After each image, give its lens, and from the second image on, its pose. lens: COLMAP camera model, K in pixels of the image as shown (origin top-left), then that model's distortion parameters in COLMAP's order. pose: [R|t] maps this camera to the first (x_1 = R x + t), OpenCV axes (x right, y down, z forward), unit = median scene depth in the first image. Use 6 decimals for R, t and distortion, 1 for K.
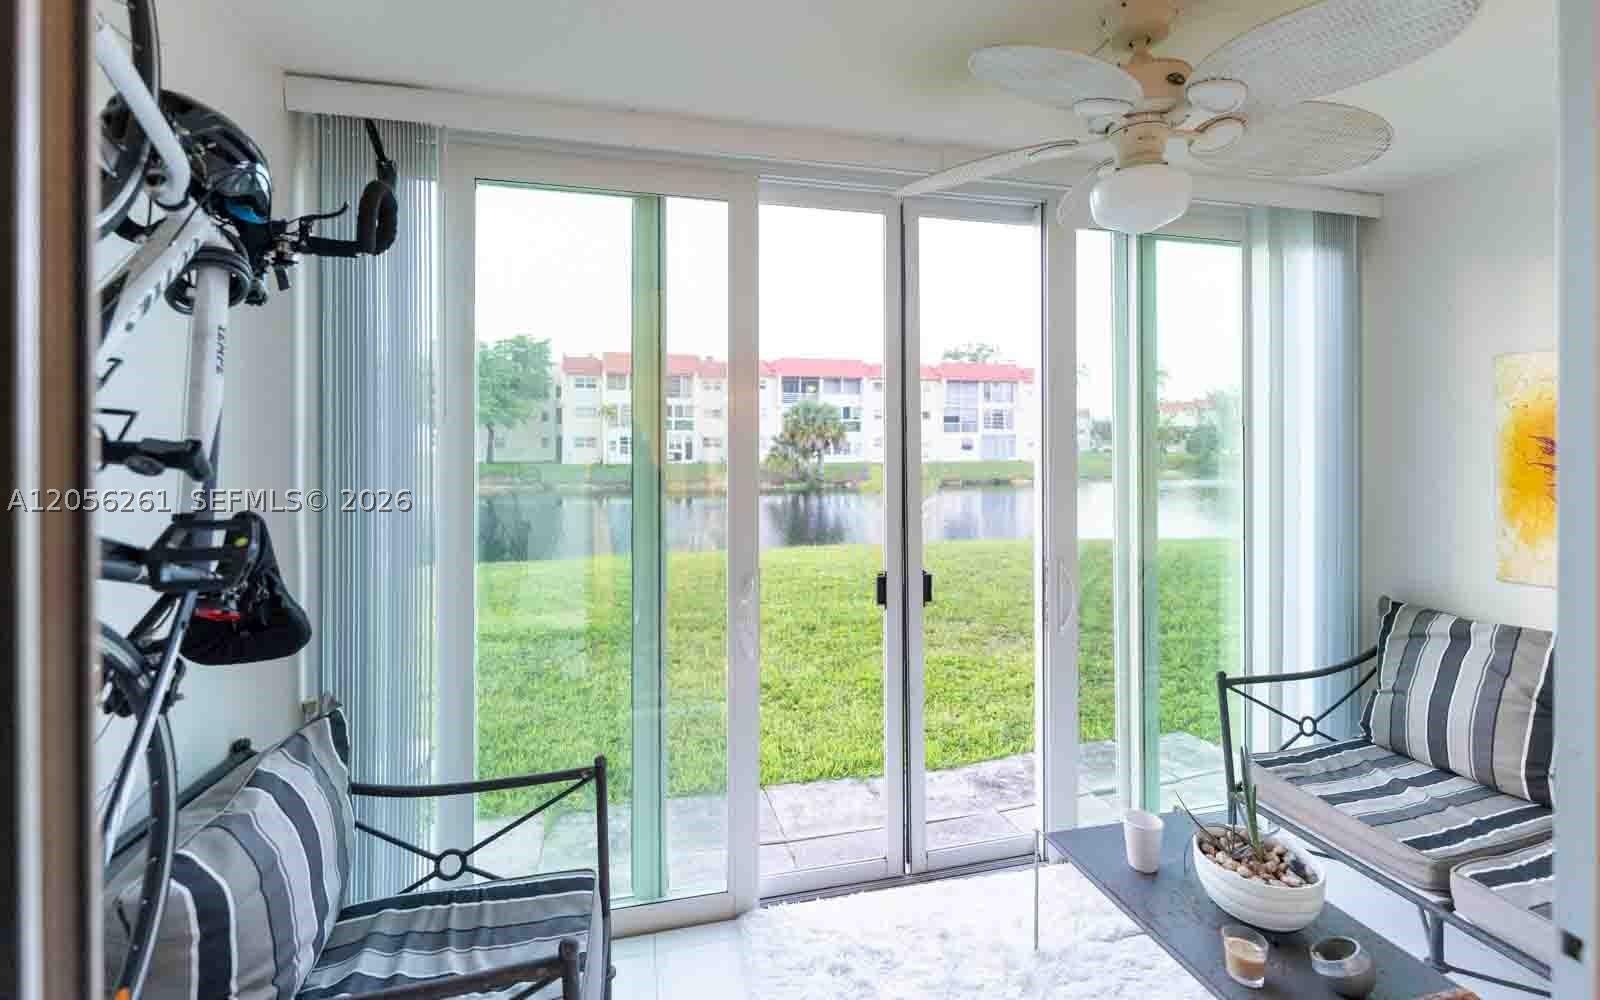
lens RADIAL K [[686.6, 0, 793.5], [0, 686.6, 443.8], [0, 0, 1]] dist [-0.001178, 0.000064]
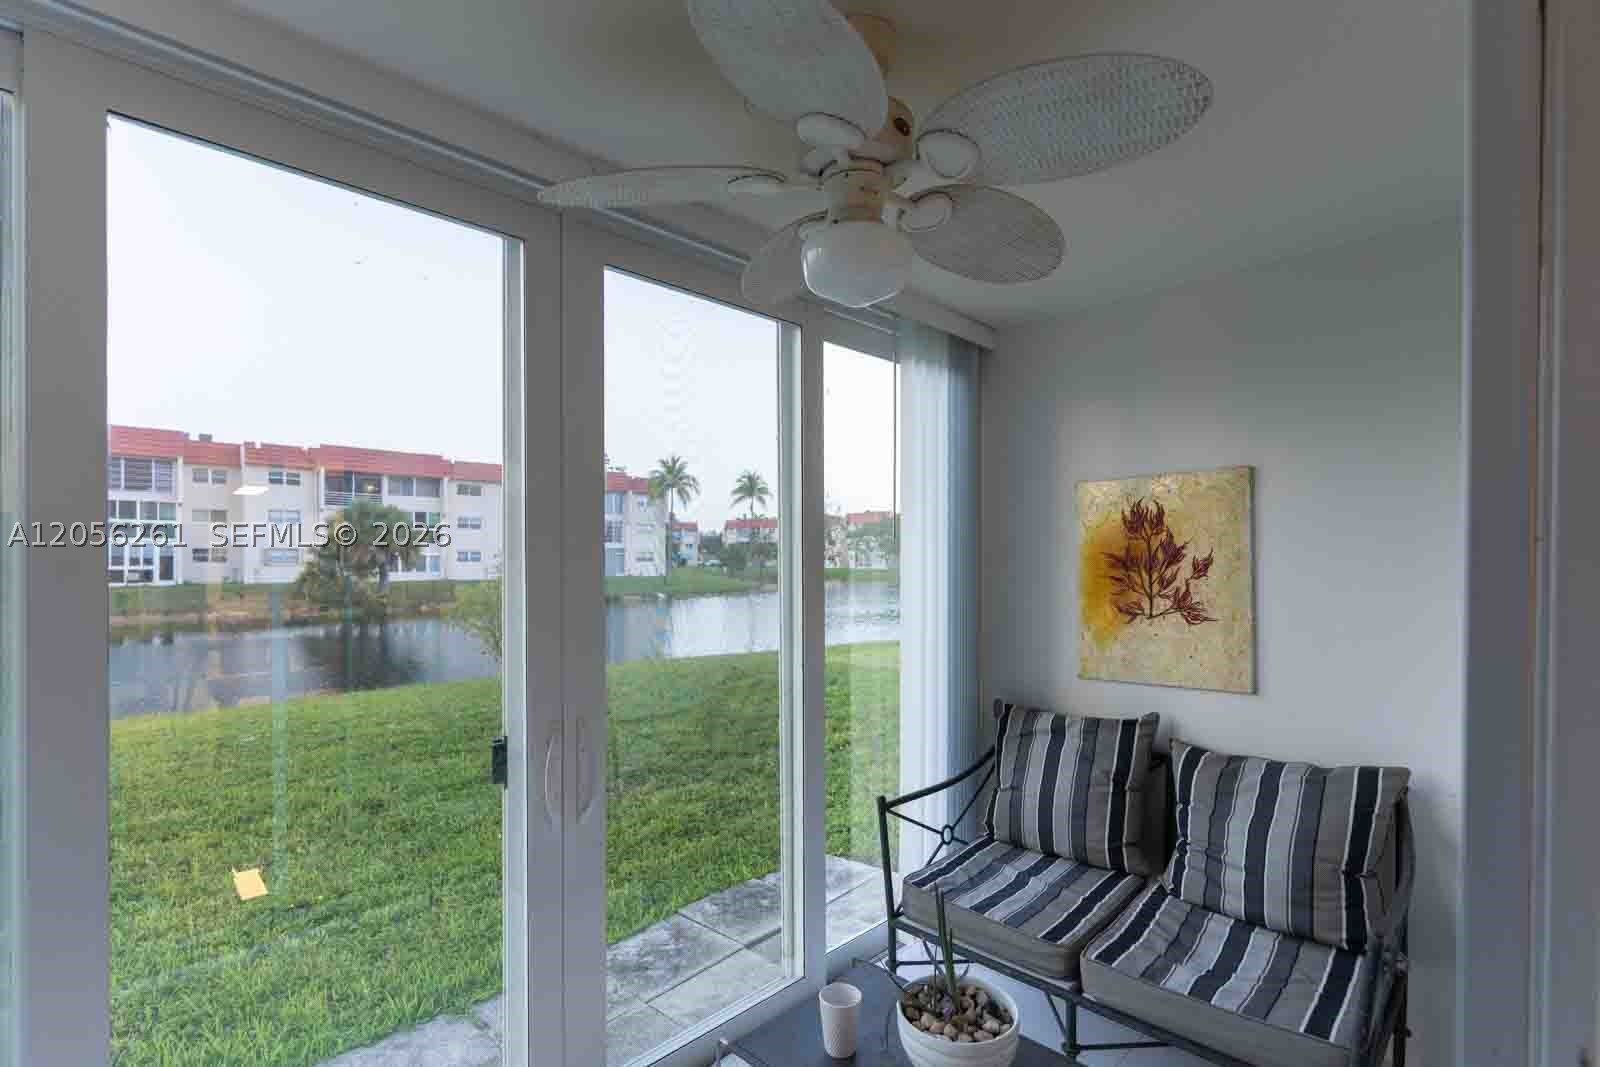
lens RADIAL K [[736.4, 0, 805.0], [0, 736.4, 558.2], [0, 0, 1]] dist [0.000875, -0.000026]
pose [[0.846600, 0.001719, 0.532227, -0.014671], [-0.001746, 0.999998, -0.000452, 0.000150], [-0.532227, -0.000547, 0.846602, 0.173002]]
